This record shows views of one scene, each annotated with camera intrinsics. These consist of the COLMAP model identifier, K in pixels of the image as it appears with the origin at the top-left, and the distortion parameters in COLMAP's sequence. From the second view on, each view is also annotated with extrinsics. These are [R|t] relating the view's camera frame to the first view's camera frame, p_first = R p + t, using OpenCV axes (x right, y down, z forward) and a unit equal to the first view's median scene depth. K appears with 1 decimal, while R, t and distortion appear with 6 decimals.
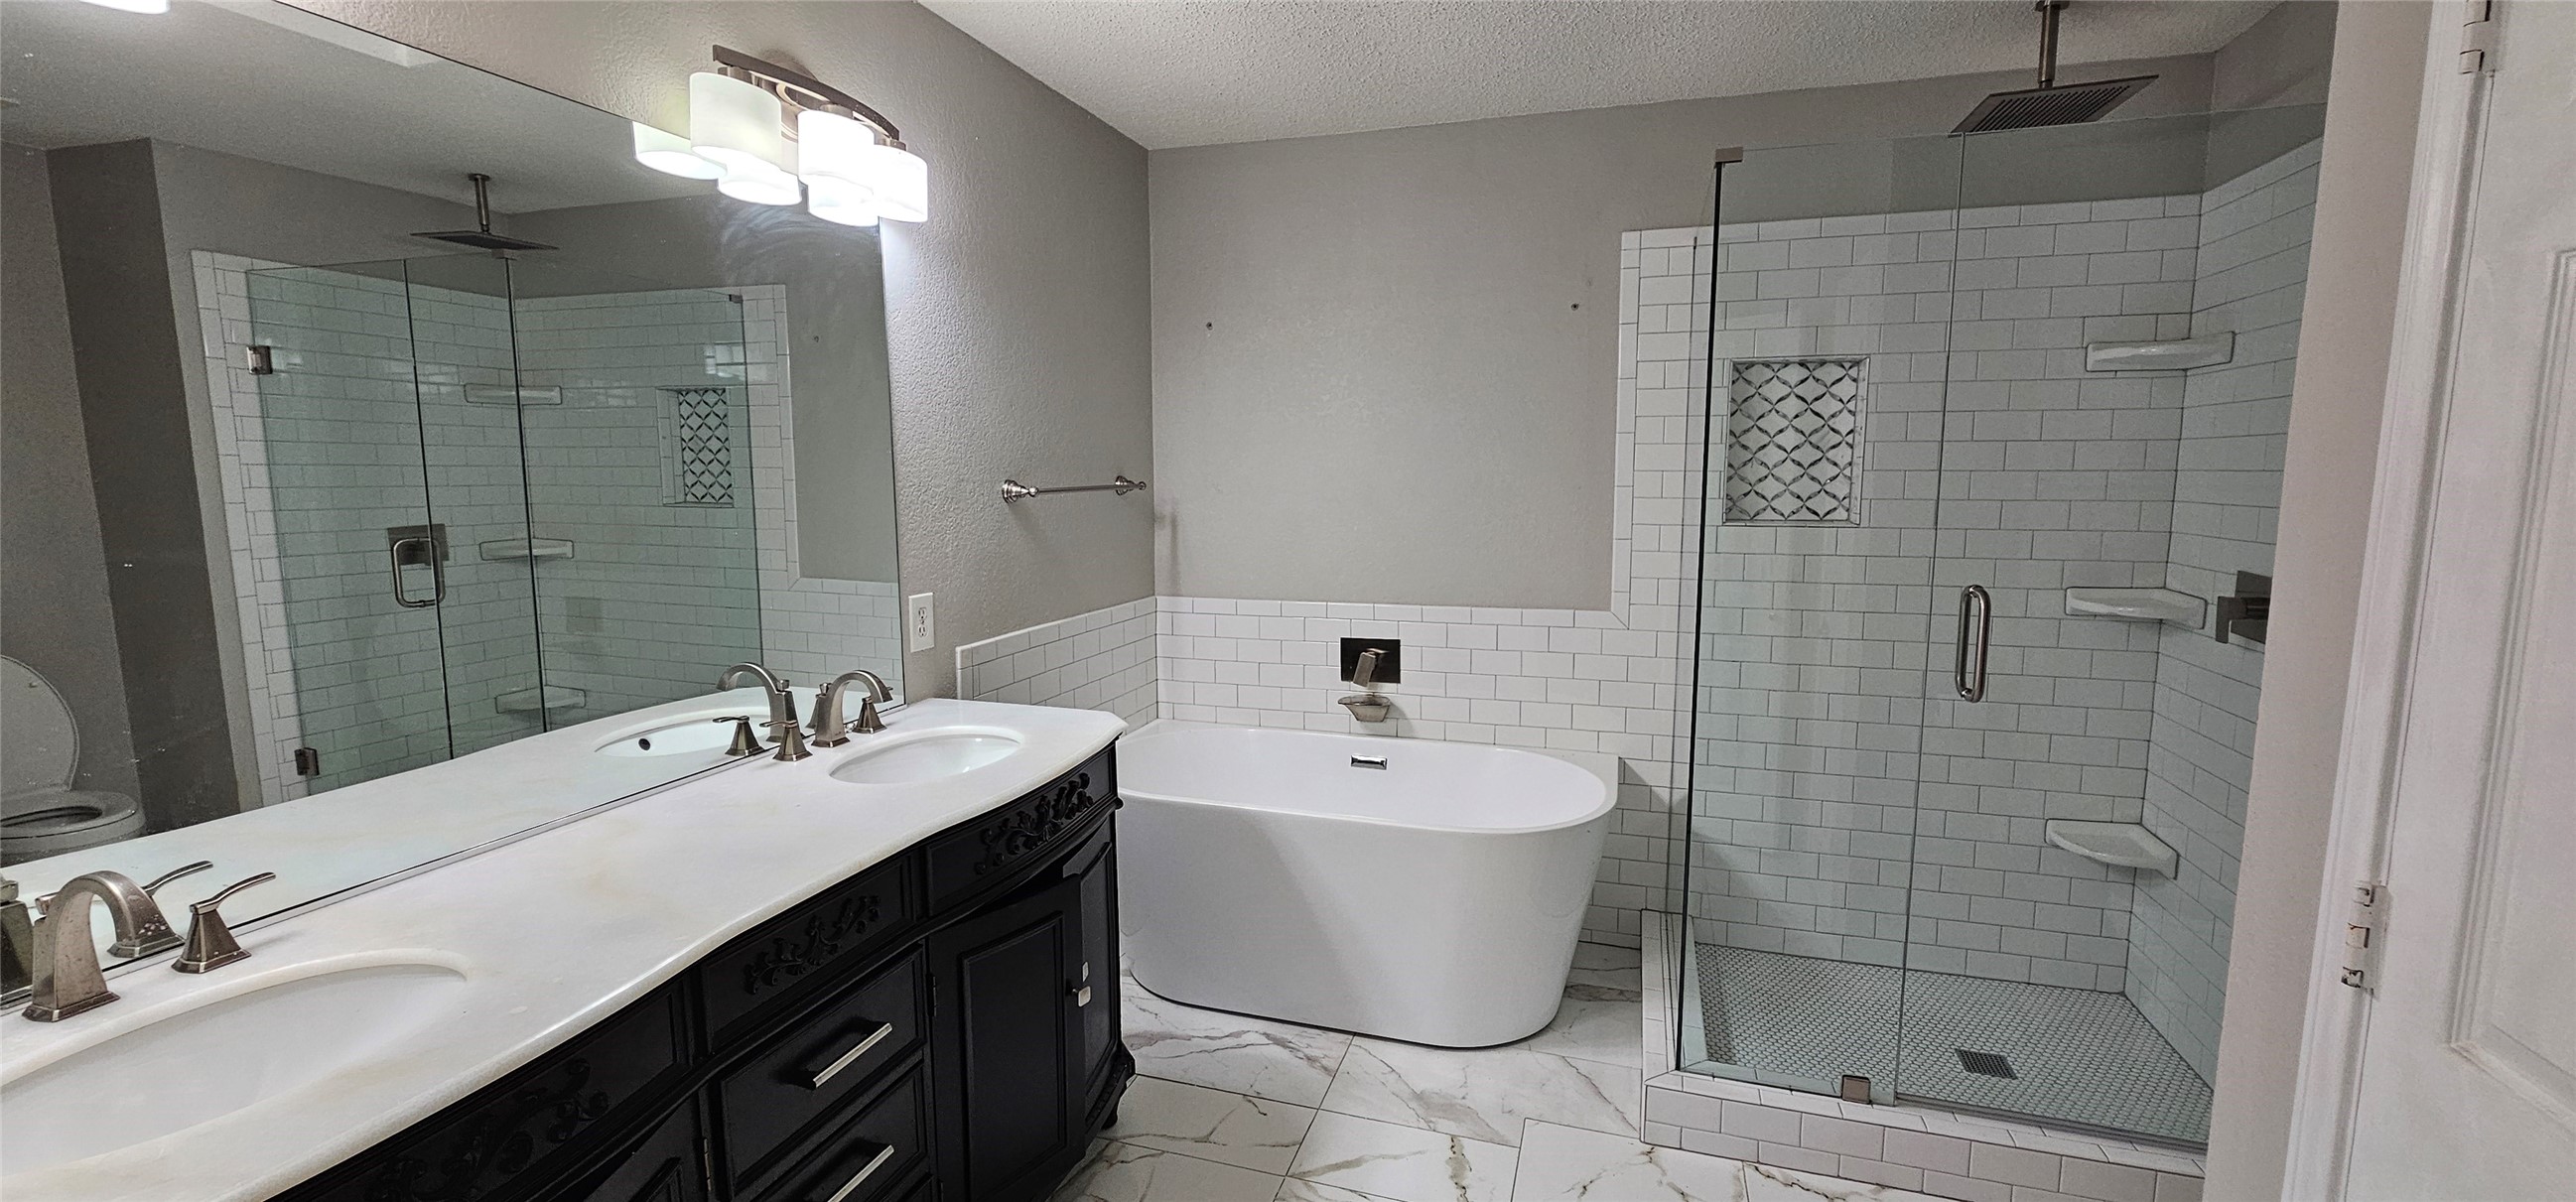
lens RADIAL K [[1059.5, 0, 1313.5], [0, 1059.5, 592.5], [0, 0, 1]] dist [-0.000638, 0.000868]
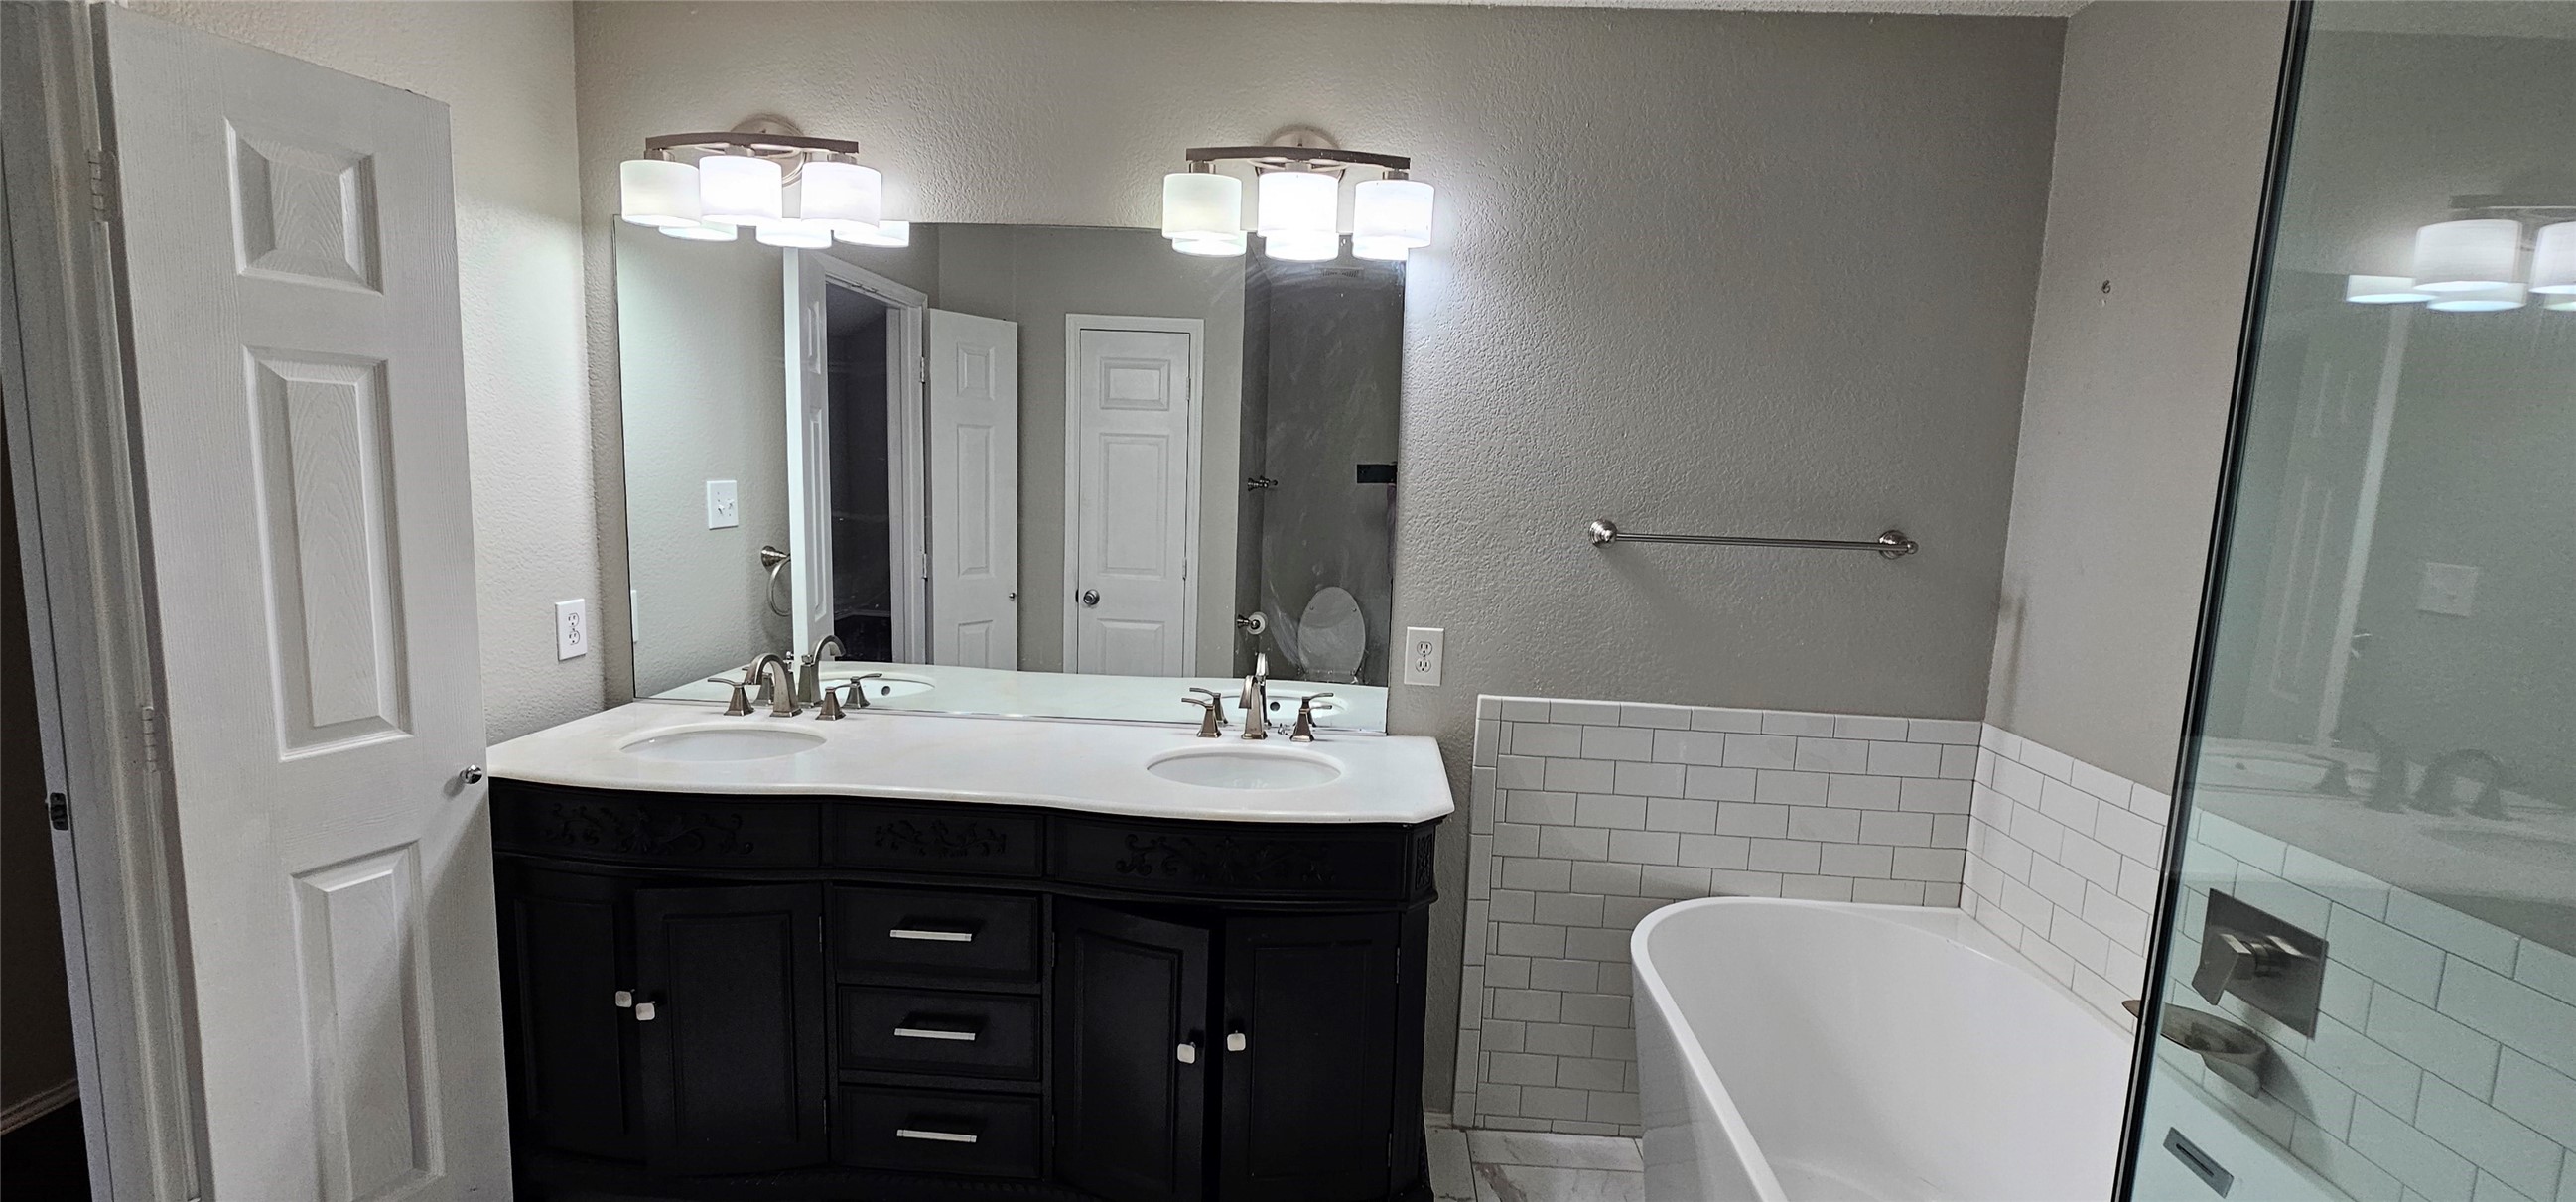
lens RADIAL K [[1059.5, 0, 1313.5], [0, 1059.5, 592.5], [0, 0, 1]] dist [-0.000638, 0.000868]
pose [[0.242787, 0.123838, -0.962143, 0.383771], [-0.155905, 0.983907, 0.087298, -0.071257], [0.957470, 0.128808, 0.258186, 0.464503]]
